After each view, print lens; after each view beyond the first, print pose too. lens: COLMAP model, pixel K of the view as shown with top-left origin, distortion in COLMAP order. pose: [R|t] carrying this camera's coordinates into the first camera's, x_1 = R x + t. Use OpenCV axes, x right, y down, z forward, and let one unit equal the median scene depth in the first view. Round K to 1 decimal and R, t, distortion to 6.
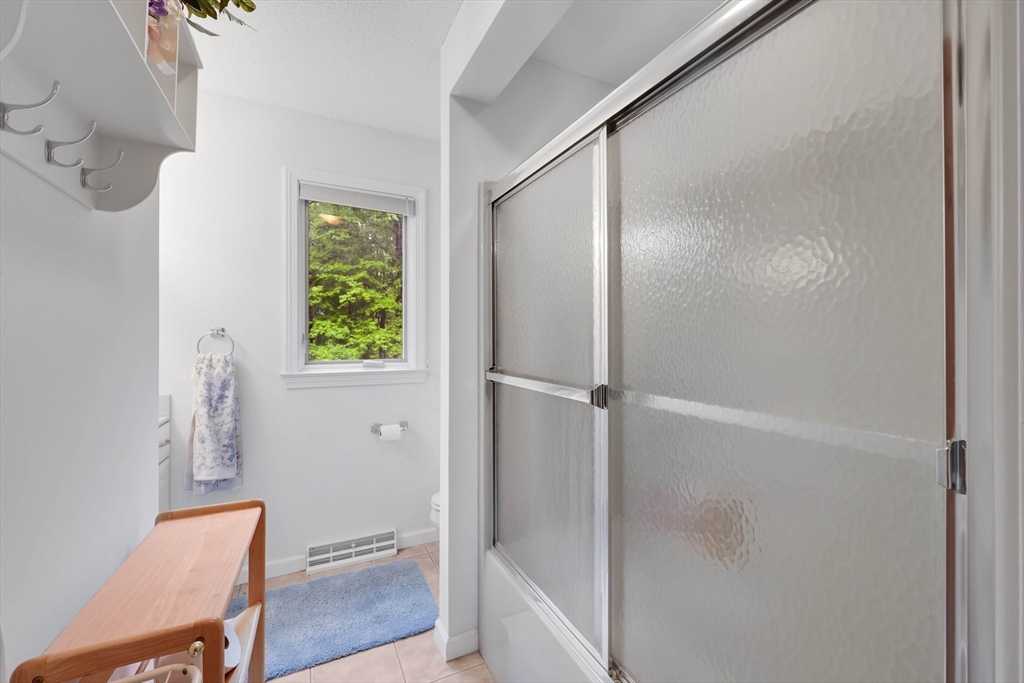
lens RADIAL K [[439.5, 0, 513.4], [0, 439.5, 337.7], [0, 0, 1]] dist [-0.003795, -0.000723]
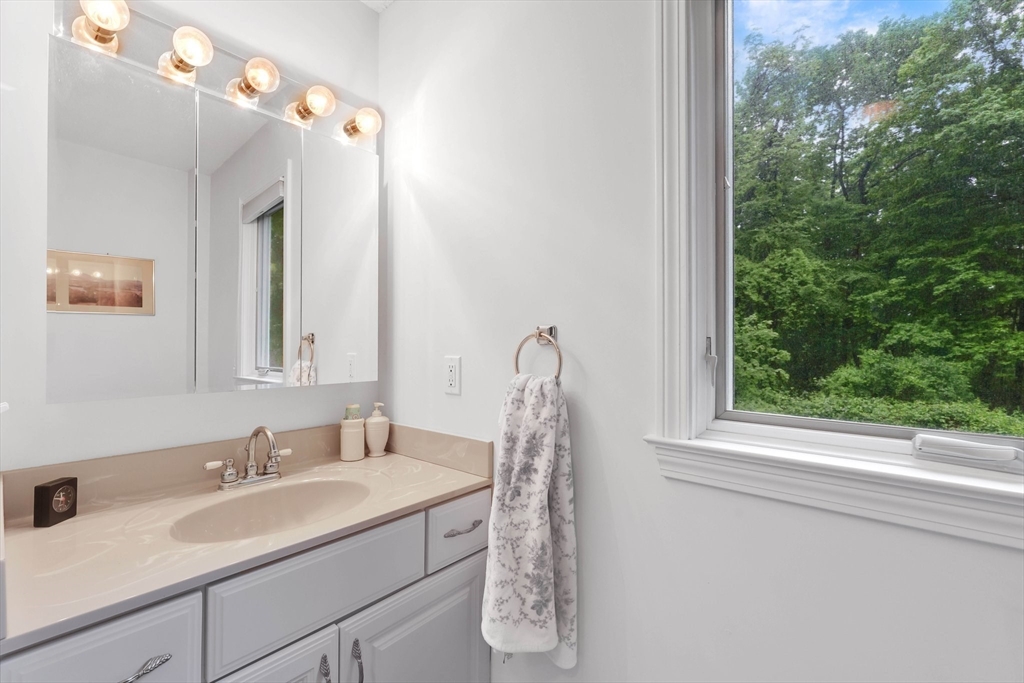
lens RADIAL K [[439.5, 0, 513.3], [0, 439.5, 344.1], [0, 0, 1]] dist [-0.003795, -0.000723]
pose [[0.406432, 0.000510, -0.913681, -0.030438], [-0.003051, 0.999995, -0.000799, -0.000041], [0.913676, 0.003113, 0.406432, 0.102256]]
